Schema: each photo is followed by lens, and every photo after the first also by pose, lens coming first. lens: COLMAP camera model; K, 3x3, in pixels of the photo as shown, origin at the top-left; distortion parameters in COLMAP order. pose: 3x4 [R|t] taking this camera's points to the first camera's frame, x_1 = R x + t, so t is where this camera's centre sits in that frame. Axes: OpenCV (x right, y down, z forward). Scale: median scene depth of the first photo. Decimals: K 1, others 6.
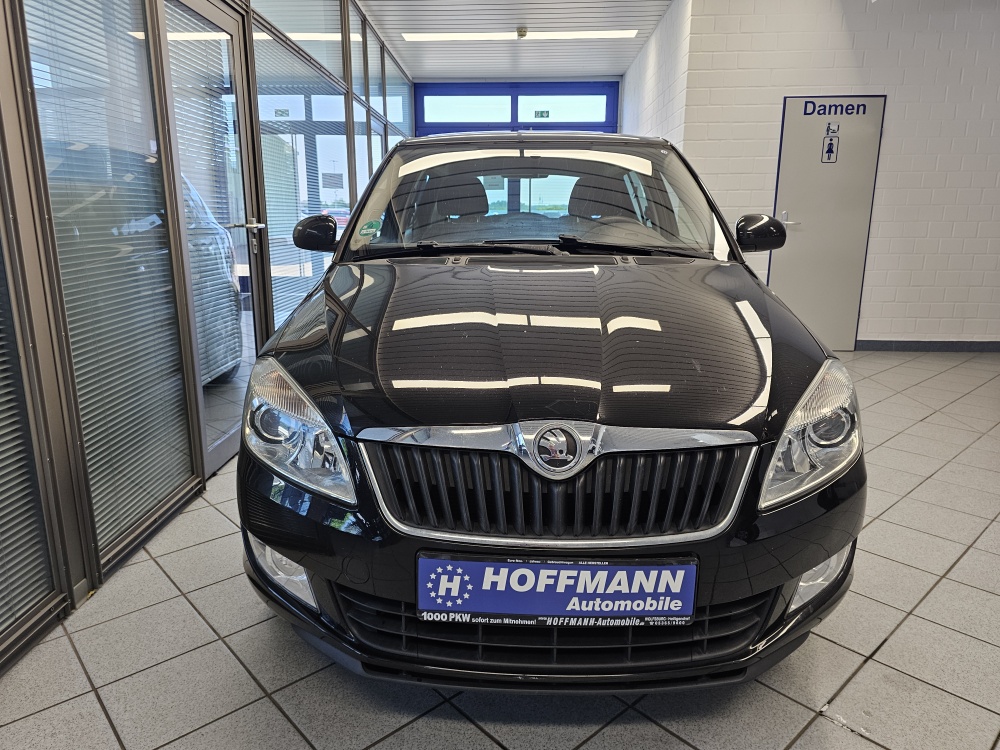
lens RADIAL K [[681.4, 0, 500.0], [0, 681.4, 375.0], [0, 0, 1]] dist [0.064028, -0.067084]
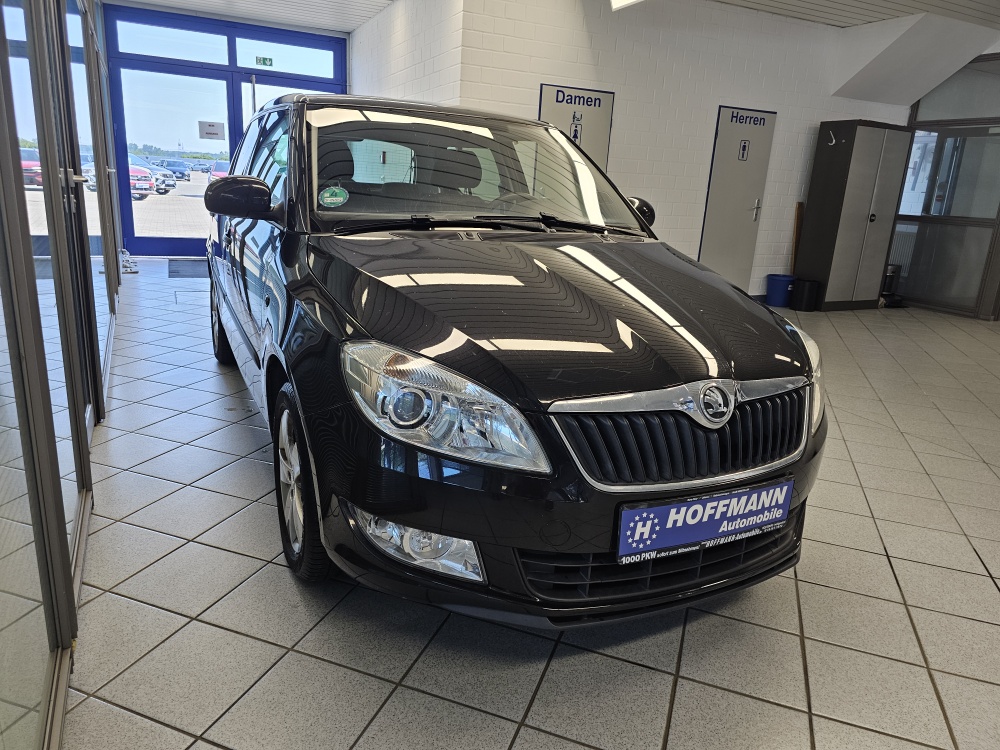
lens RADIAL K [[681.4, 0, 500.0], [0, 681.4, 375.0], [0, 0, 1]] dist [0.064028, -0.067084]
pose [[0.882548, -0.078211, 0.463673, -0.795334], [0.052338, 0.996282, 0.068432, -0.042985], [-0.467301, -0.036127, 0.883360, 0.106206]]
